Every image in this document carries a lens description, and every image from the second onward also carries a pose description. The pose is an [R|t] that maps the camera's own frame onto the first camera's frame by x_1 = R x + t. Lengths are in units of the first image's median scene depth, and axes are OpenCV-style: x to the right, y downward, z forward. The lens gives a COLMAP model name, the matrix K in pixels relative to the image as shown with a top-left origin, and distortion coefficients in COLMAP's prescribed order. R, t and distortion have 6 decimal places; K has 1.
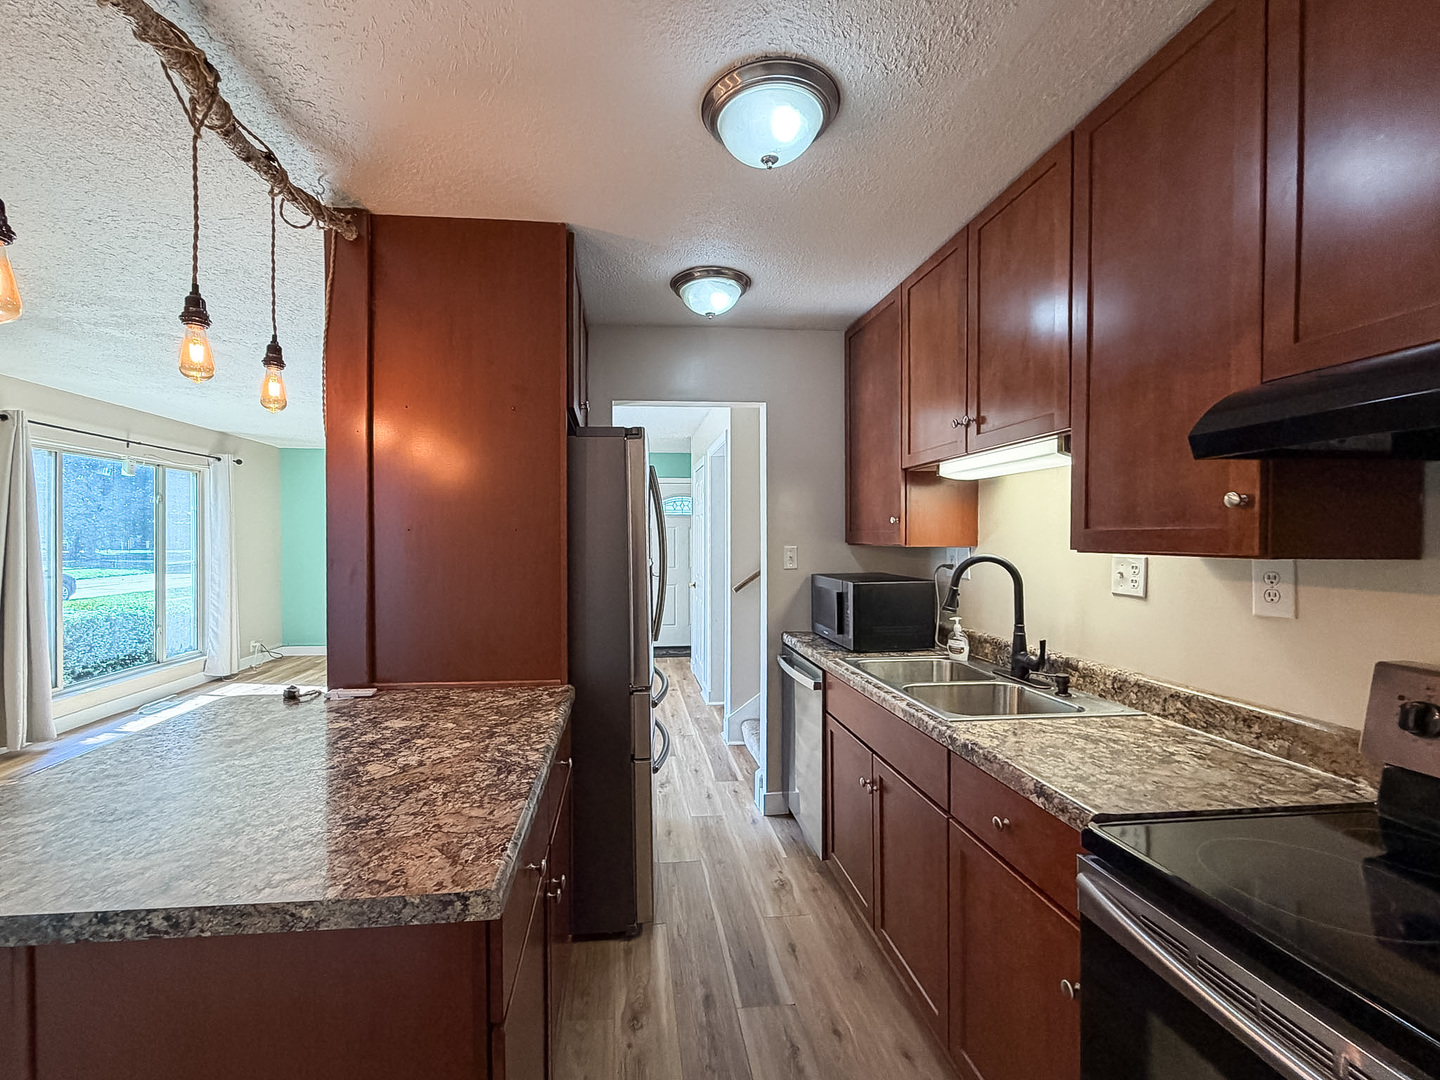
lens RADIAL K [[633.5, 0, 663.2], [0, 633.5, 542.5], [0, 0, 1]] dist [0.000342, 0.000035]
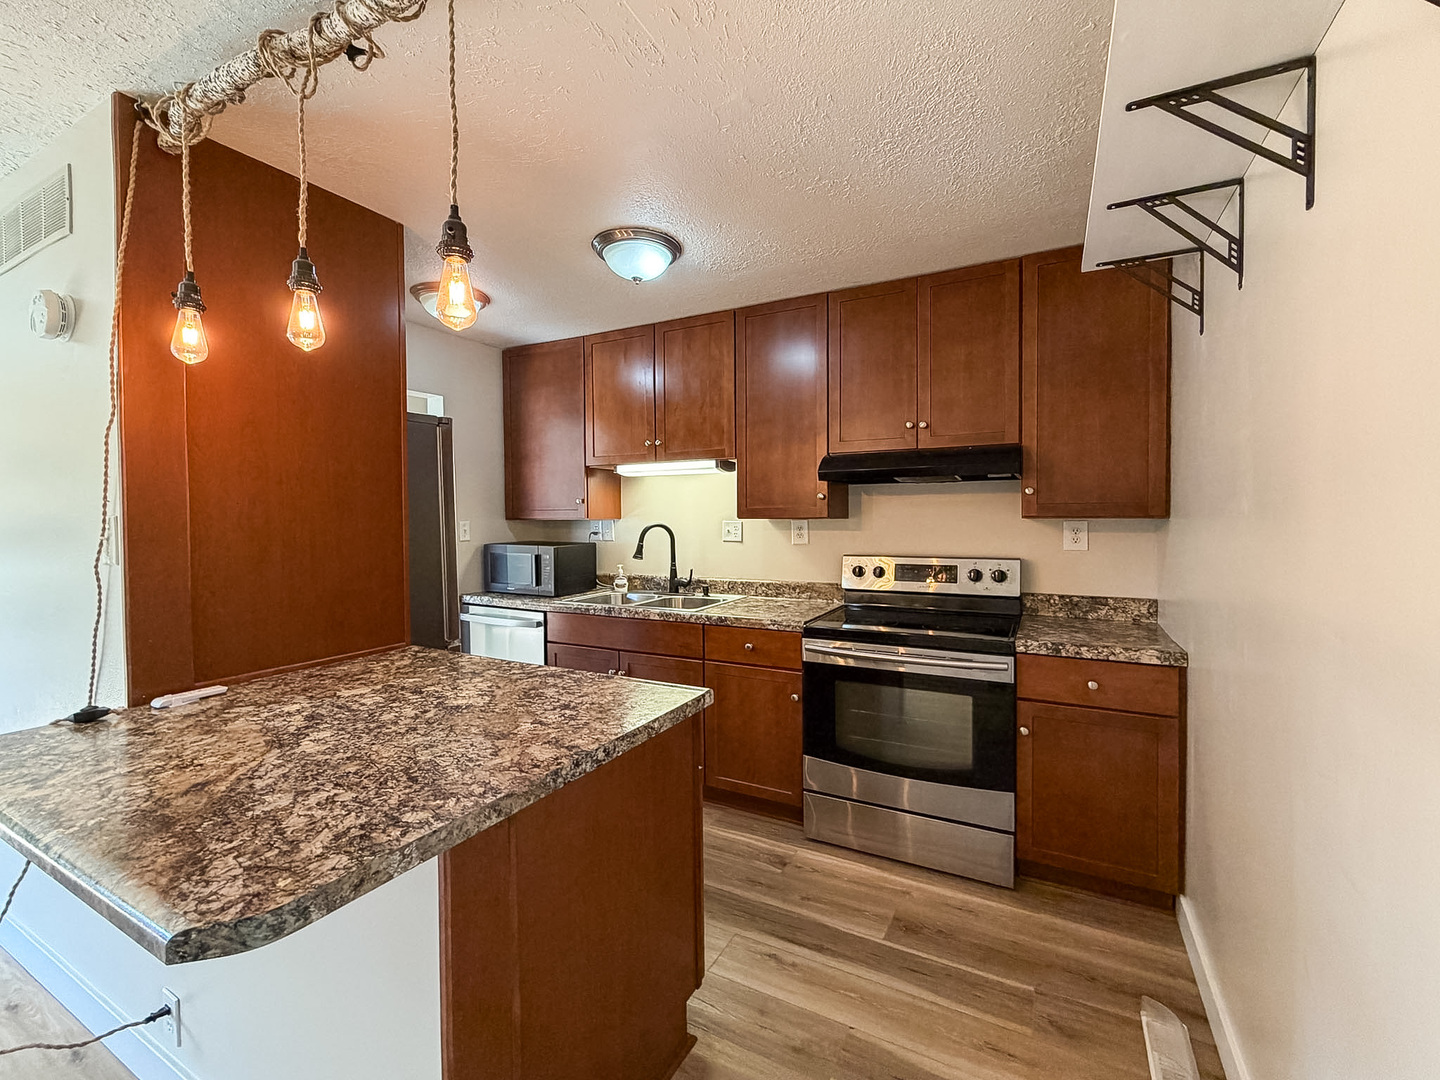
lens RADIAL K [[575.2, 0, 721.4], [0, 575.2, 522.5], [0, 0, 1]] dist [0.000097, 0.000032]
pose [[0.577940, -0.013690, 0.815964, -1.193303], [0.013396, 0.999884, 0.007287, 0.017624], [-0.815969, 0.006719, 0.578056, -0.037225]]
